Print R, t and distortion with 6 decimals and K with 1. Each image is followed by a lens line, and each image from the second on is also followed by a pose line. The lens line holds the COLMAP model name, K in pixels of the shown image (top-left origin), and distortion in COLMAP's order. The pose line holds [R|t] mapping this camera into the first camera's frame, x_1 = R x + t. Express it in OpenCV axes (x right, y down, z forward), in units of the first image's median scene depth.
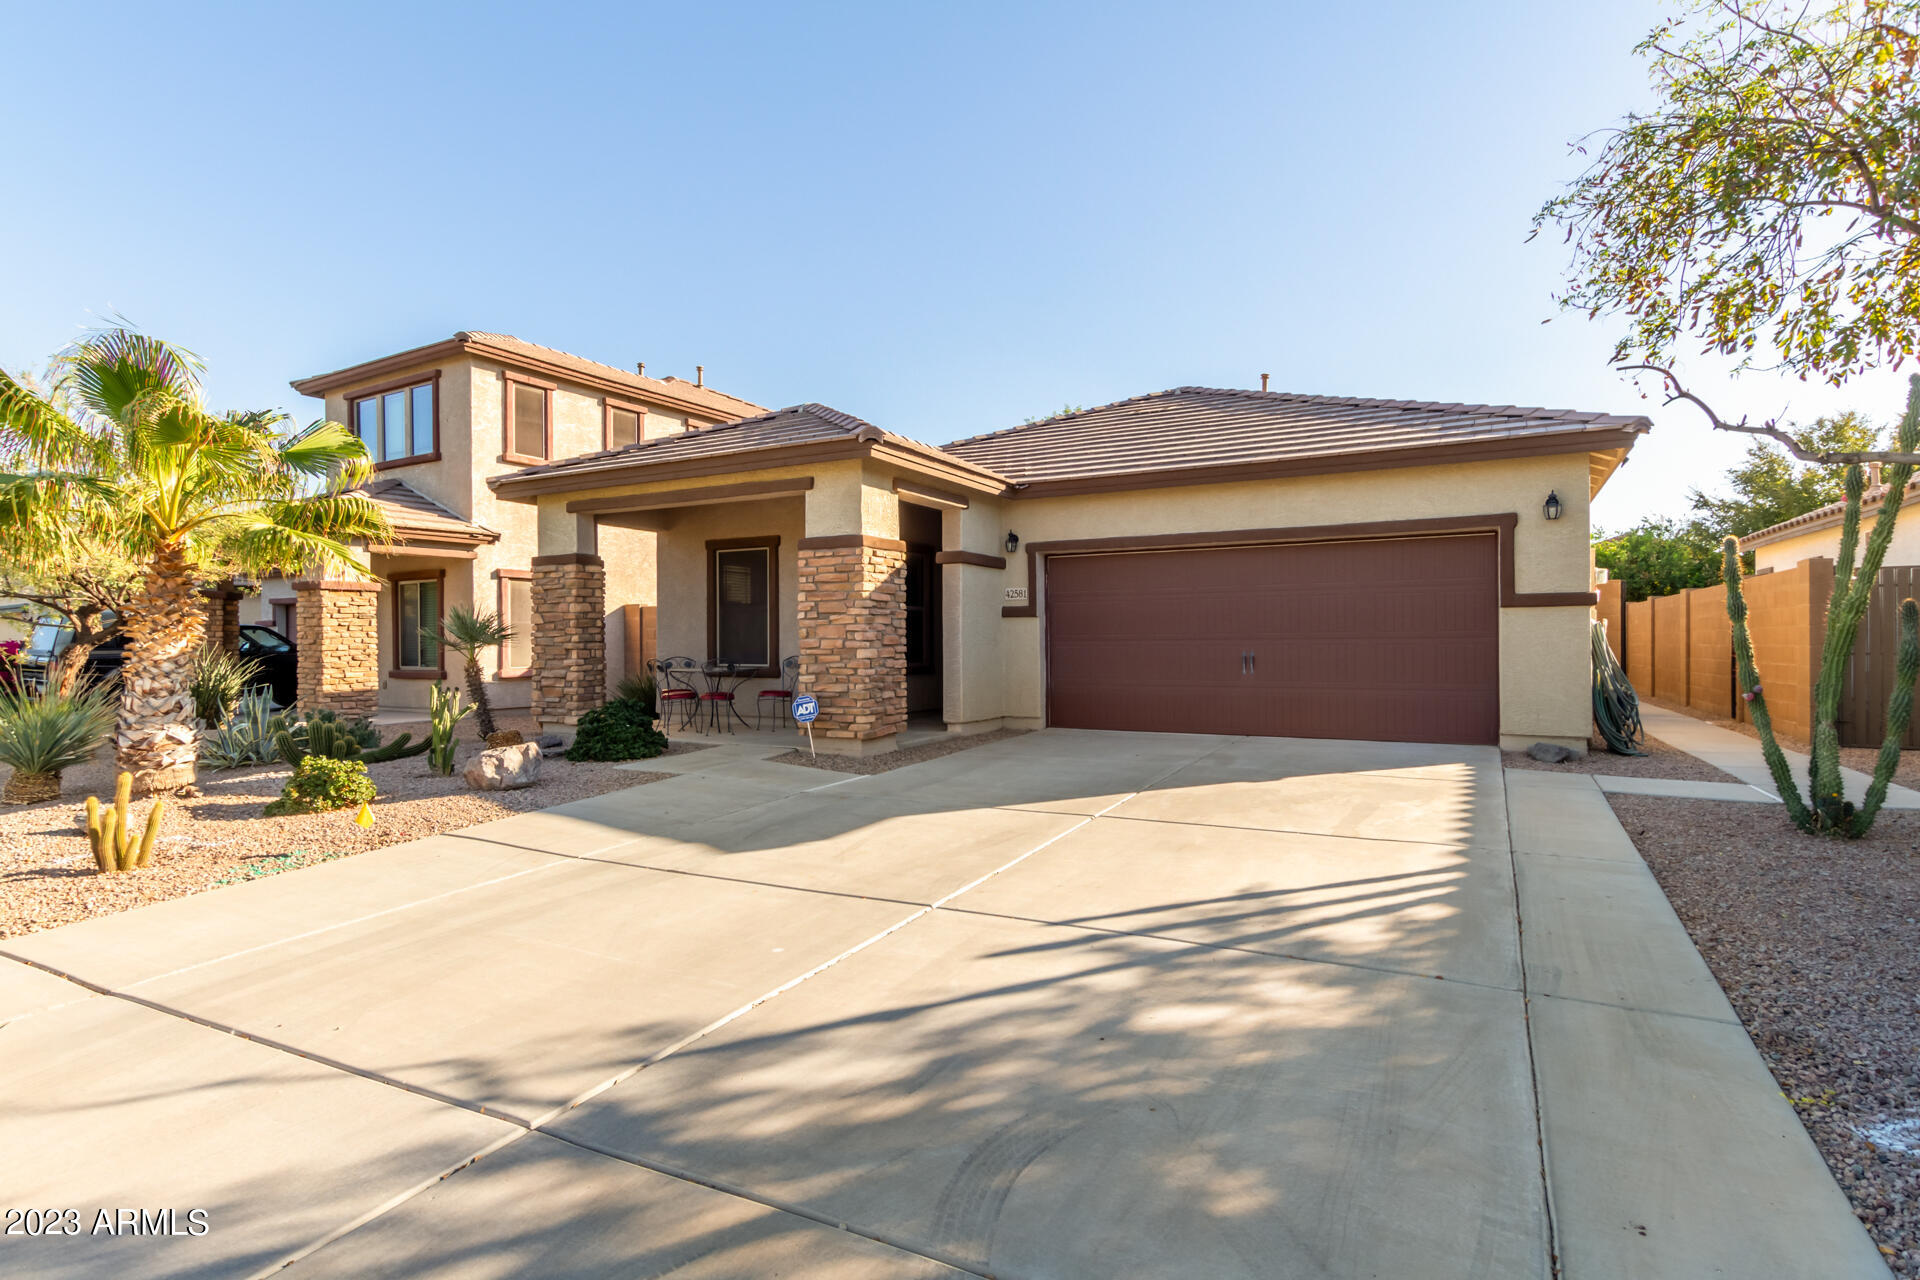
lens RADIAL K [[879.7, 0, 960.0], [0, 879.7, 640.0], [0, 0, 1]] dist [-0.001557, 0.000589]
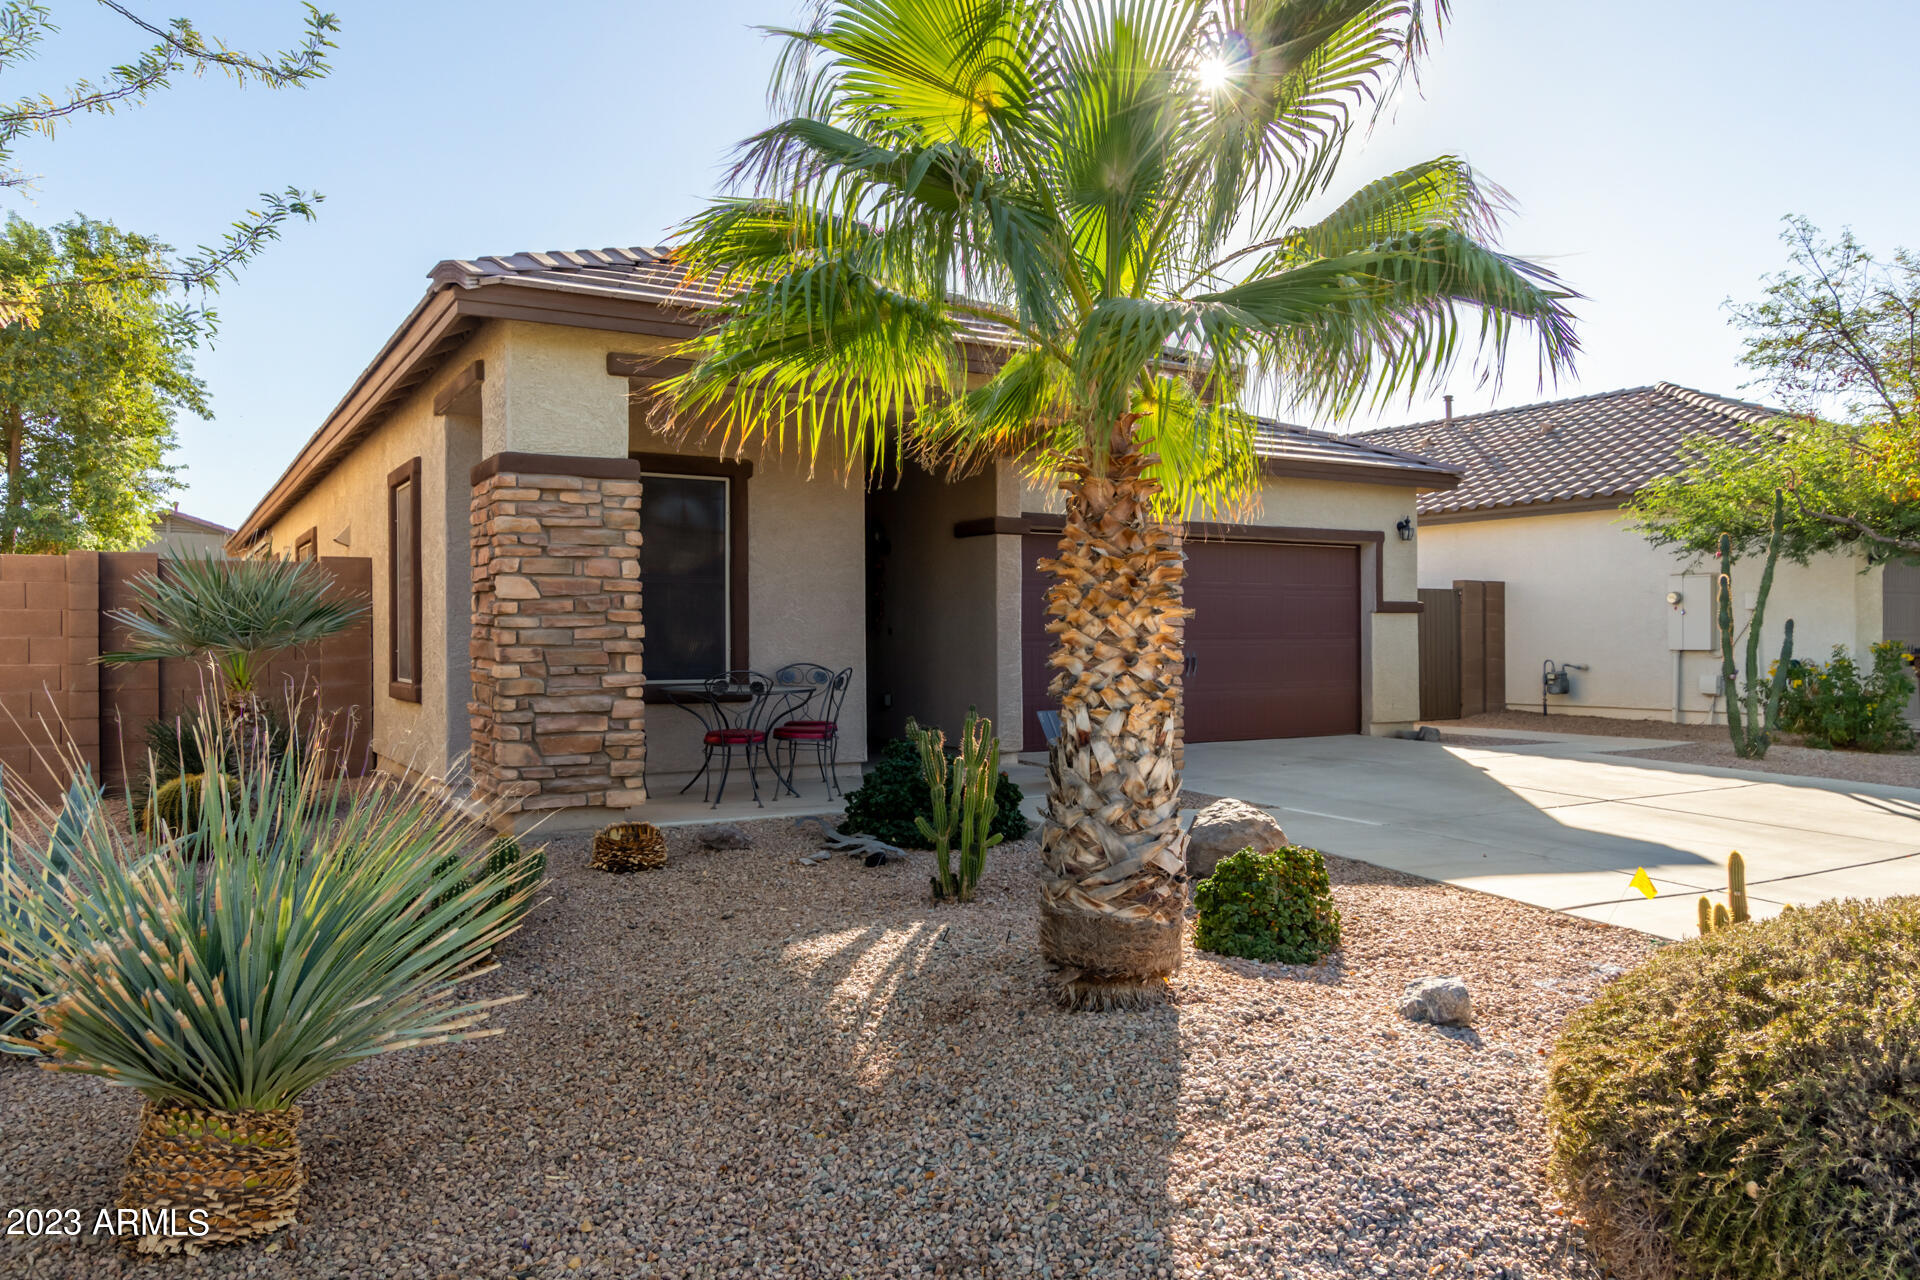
lens RADIAL K [[1342.6, 0, 960.0], [0, 1342.6, 640.0], [0, 0, 1]] dist [-0.000380, -0.000076]
pose [[0.528040, 0.004980, 0.849205, -0.980383], [0.000431, 0.999981, -0.006132, 0.007765], [-0.849219, 0.003604, 0.528028, 0.446159]]
